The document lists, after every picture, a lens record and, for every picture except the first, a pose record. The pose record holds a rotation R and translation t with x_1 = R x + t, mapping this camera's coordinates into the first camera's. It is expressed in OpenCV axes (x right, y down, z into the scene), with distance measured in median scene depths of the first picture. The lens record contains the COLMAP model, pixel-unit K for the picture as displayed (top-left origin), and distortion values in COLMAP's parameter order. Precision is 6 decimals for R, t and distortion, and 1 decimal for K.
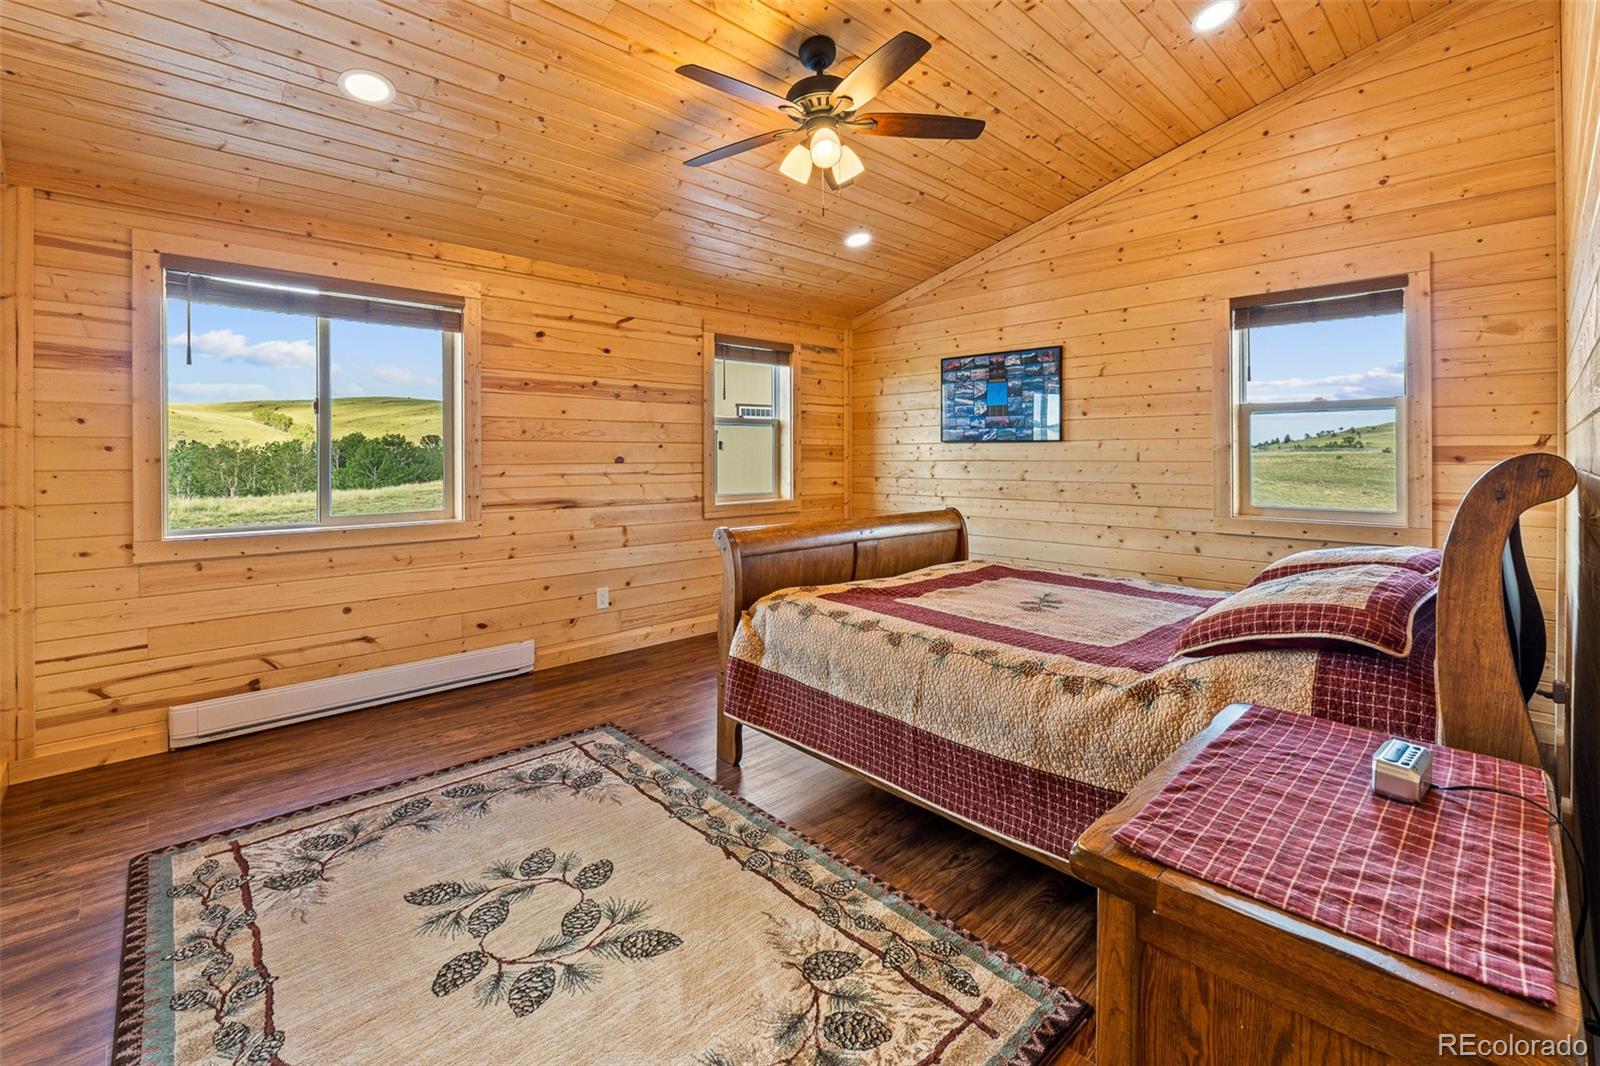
lens RADIAL K [[707.9, 0, 787.5], [0, 707.9, 421.4], [0, 0, 1]] dist [-0.001907, -0.000142]
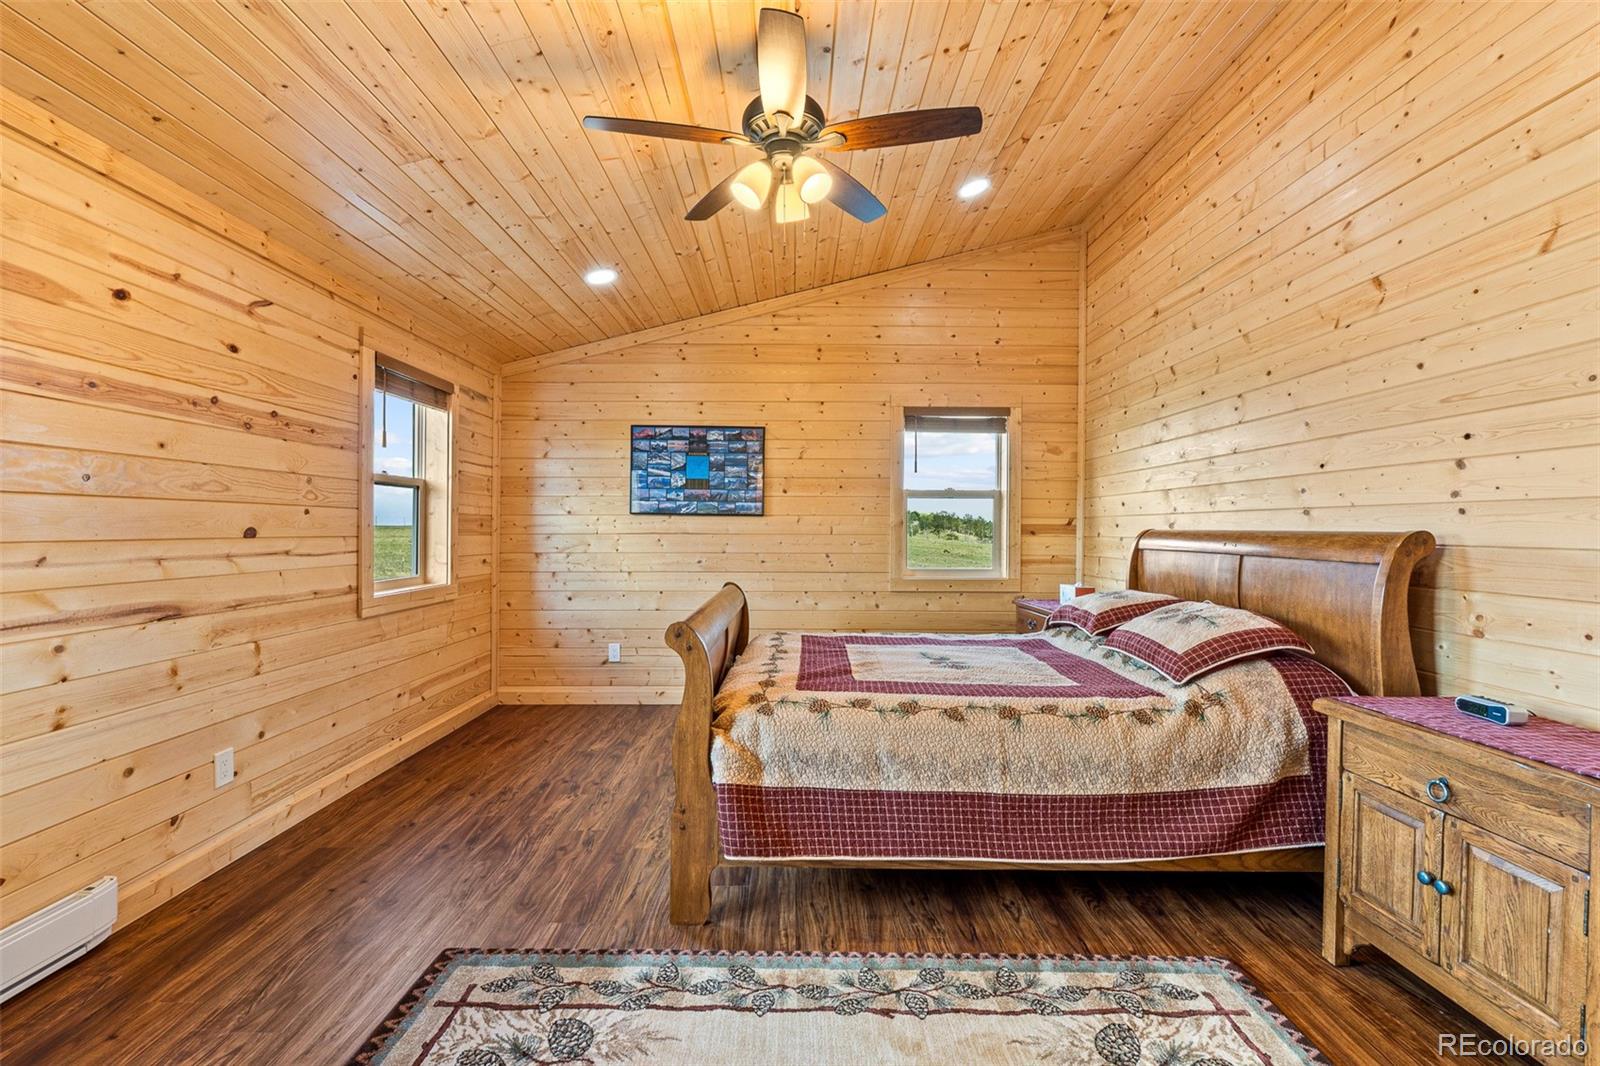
lens RADIAL K [[688.4, 0, 796.3], [0, 688.4, 505.2], [0, 0, 1]] dist [-0.006391, -0.000376]
pose [[0.671179, 0.030452, 0.740669, -0.388517], [-0.041254, 0.999142, -0.003695, 0.014941], [-0.740146, -0.028076, 0.671860, 0.284516]]
